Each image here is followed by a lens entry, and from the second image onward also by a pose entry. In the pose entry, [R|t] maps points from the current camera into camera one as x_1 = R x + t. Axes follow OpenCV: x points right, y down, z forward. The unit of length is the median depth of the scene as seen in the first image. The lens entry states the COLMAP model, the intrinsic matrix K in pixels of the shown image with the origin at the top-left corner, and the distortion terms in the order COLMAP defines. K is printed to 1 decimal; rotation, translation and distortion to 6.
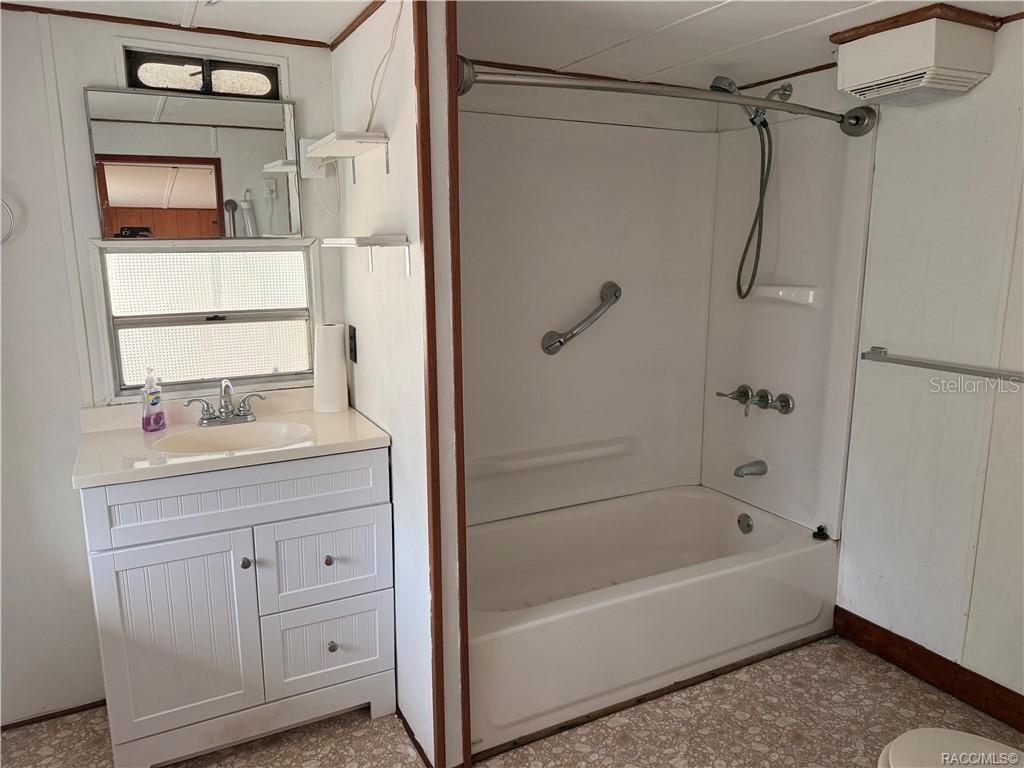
lens RADIAL K [[715.3, 0, 514.9], [0, 715.3, 387.1], [0, 0, 1]] dist [0.034997, -0.058401]
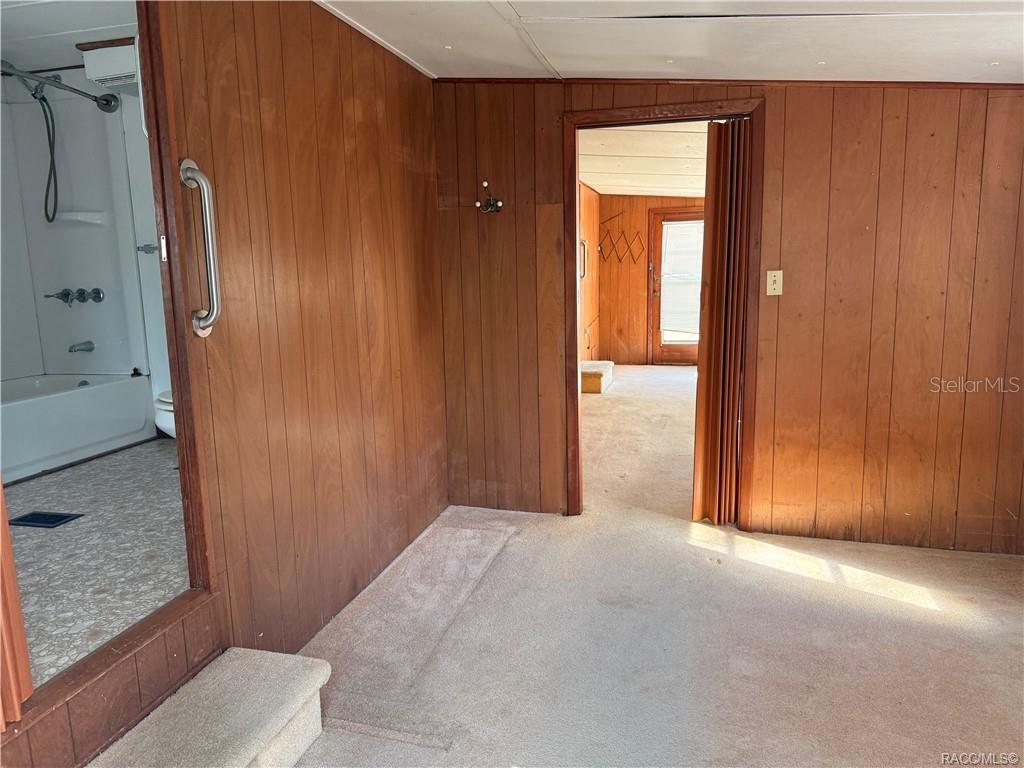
lens RADIAL K [[718.1, 0, 512.0], [0, 718.1, 384.0], [0, 0, 1]] dist [-0.005443, -0.000951]
pose [[0.662932, -0.136066, 0.736211, -0.177878], [0.168963, 0.985168, 0.029934, 0.336966], [-0.729364, 0.104548, 0.676090, -0.641849]]
